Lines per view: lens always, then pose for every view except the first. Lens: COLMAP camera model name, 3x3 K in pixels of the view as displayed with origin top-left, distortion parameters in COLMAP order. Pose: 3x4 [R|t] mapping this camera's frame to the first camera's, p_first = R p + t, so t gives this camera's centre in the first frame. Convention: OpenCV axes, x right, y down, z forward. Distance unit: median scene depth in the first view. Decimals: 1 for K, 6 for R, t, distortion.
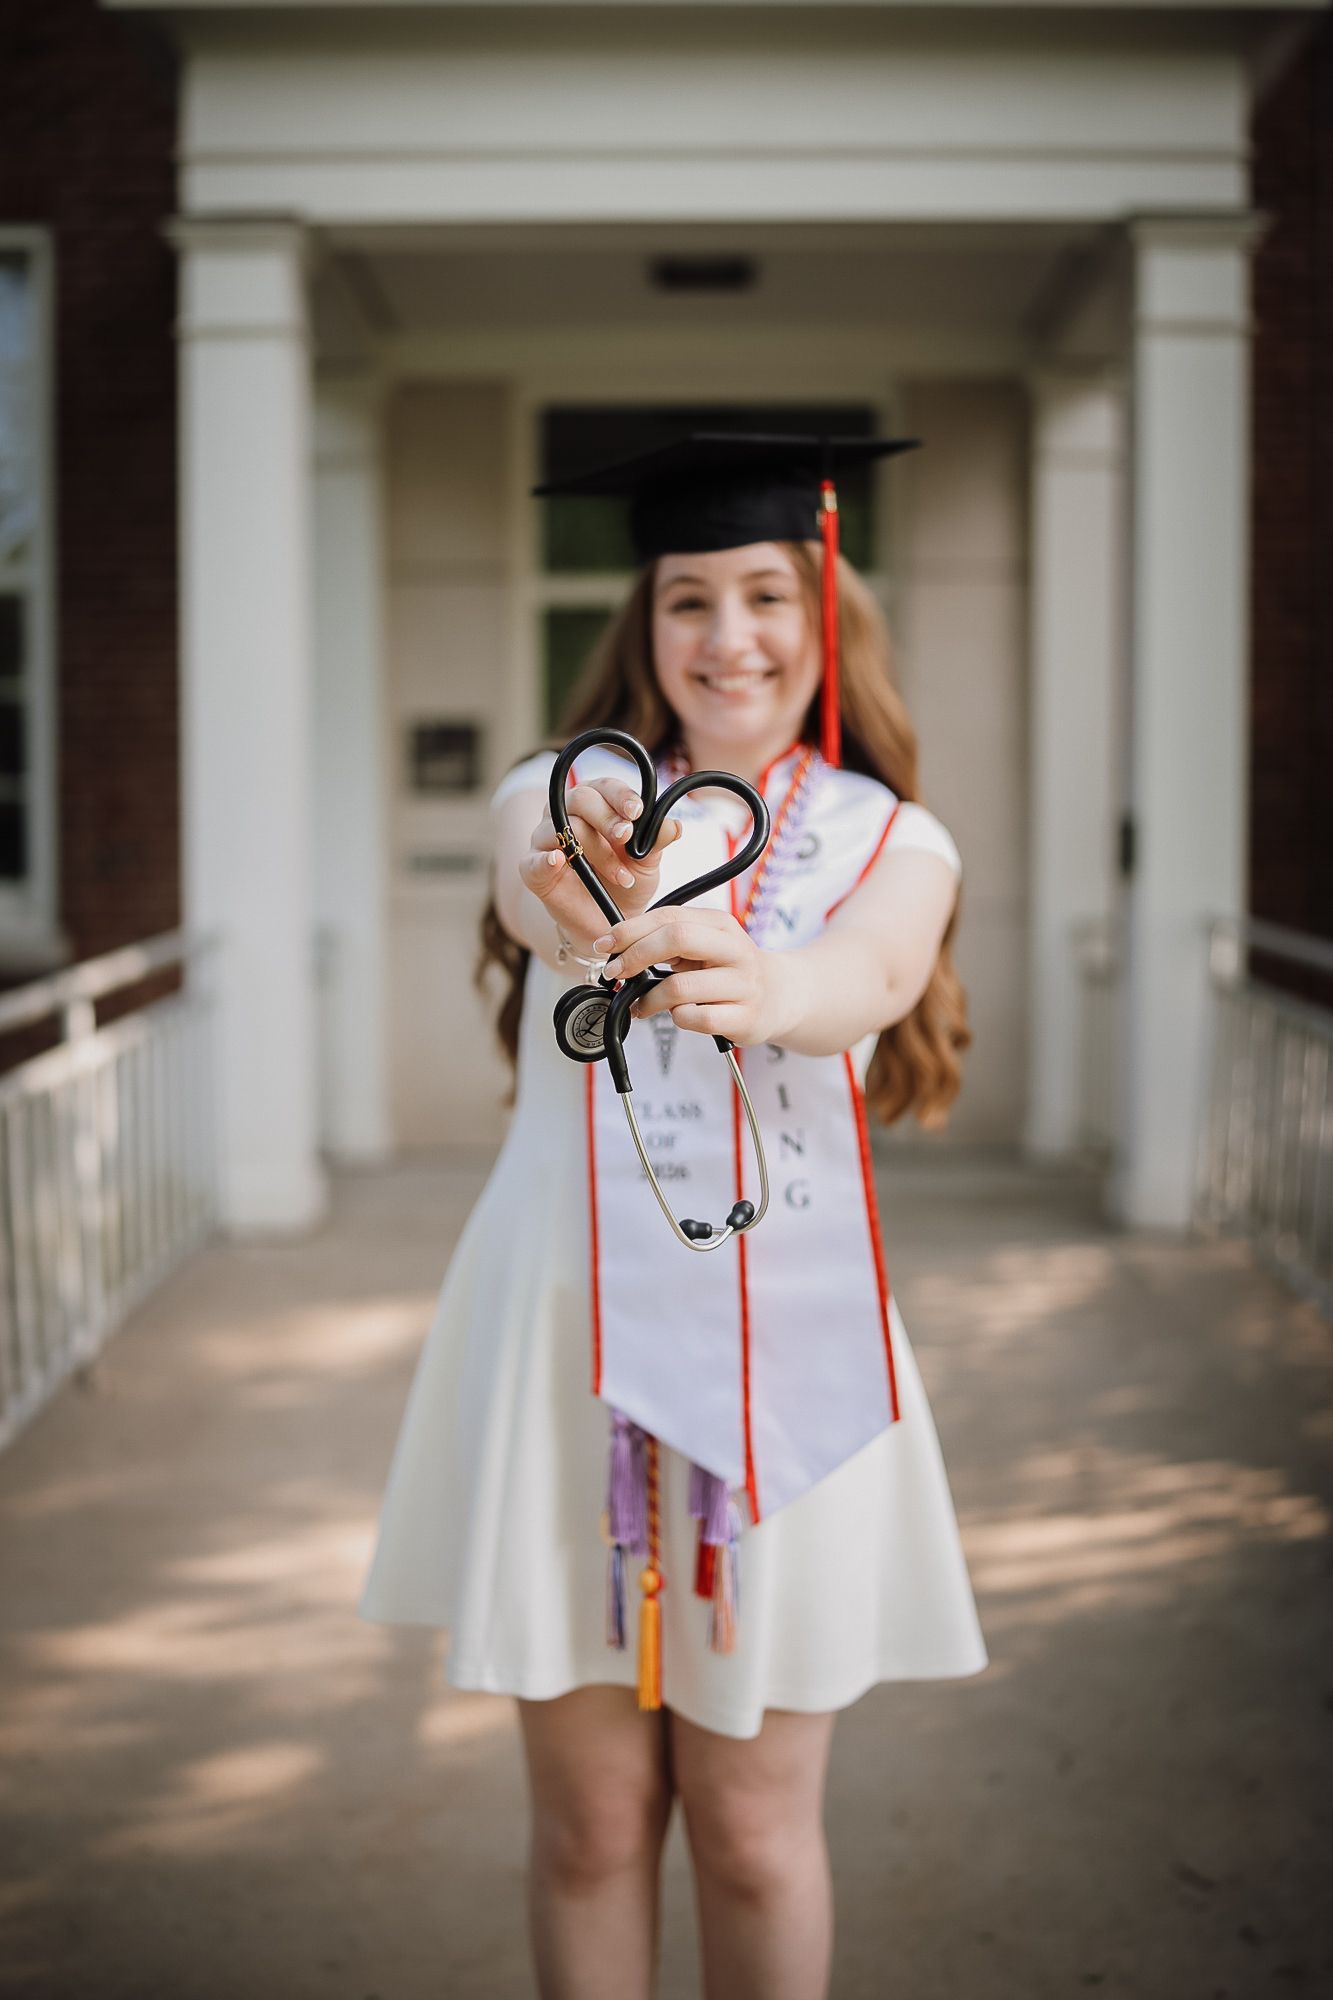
lens RADIAL K [[2055.7, 0, 666.5], [0, 2055.7, 1000.0], [0, 0, 1]] dist [-0.011813, -0.138353]
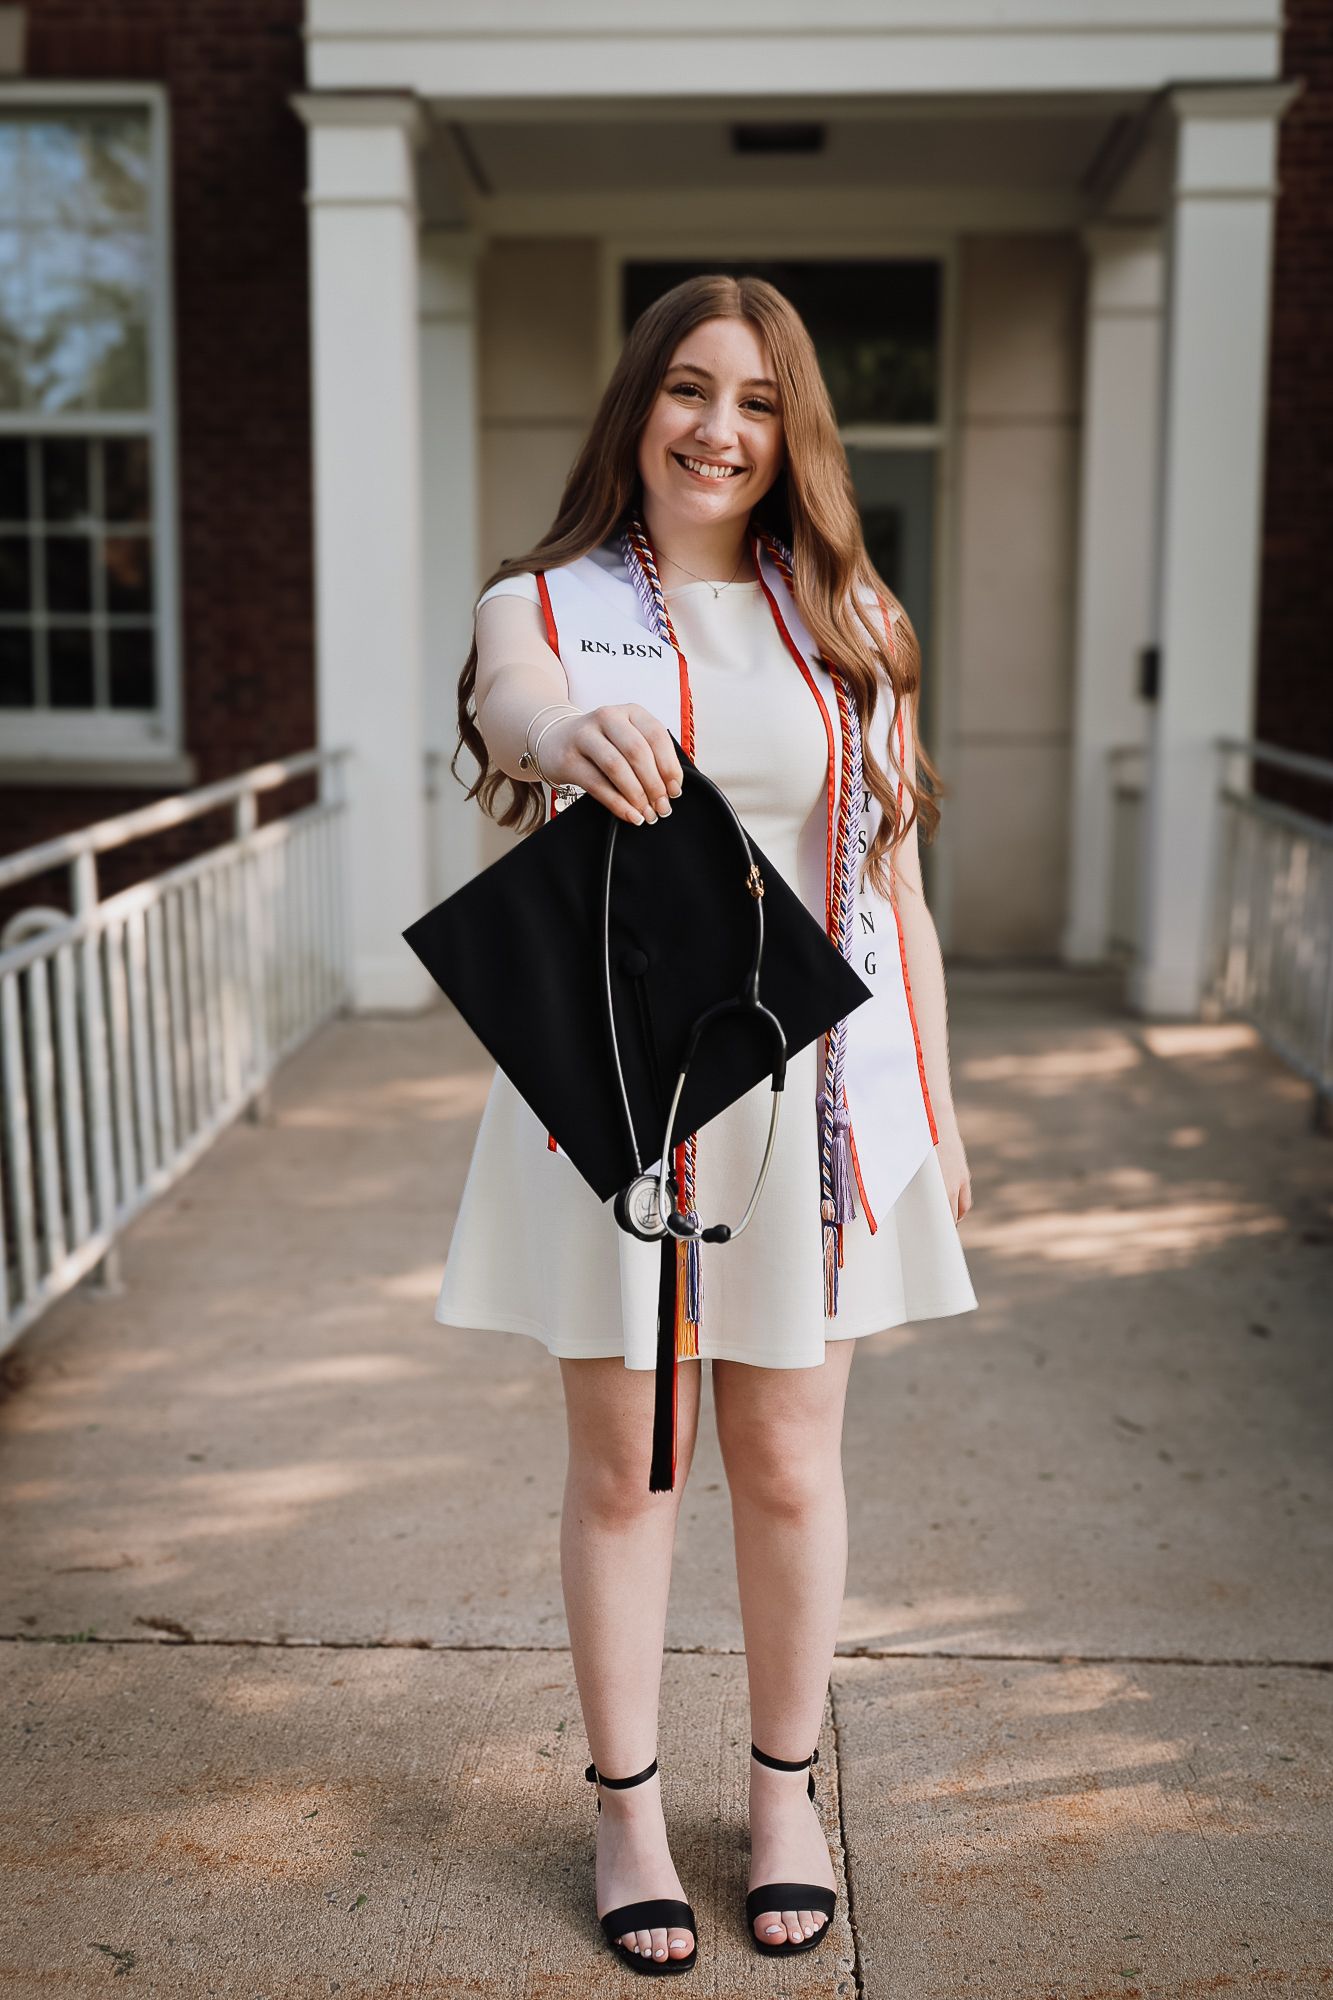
lens RADIAL K [[2134.7, 0, 666.5], [0, 2134.7, 1000.0], [0, 0, 1]] dist [0.051930, -0.040591]
pose [[0.999515, 0.008495, -0.029957, -0.003516], [-0.006457, 0.997699, 0.067485, 0.025612], [0.030462, -0.067259, 0.997270, -0.187931]]
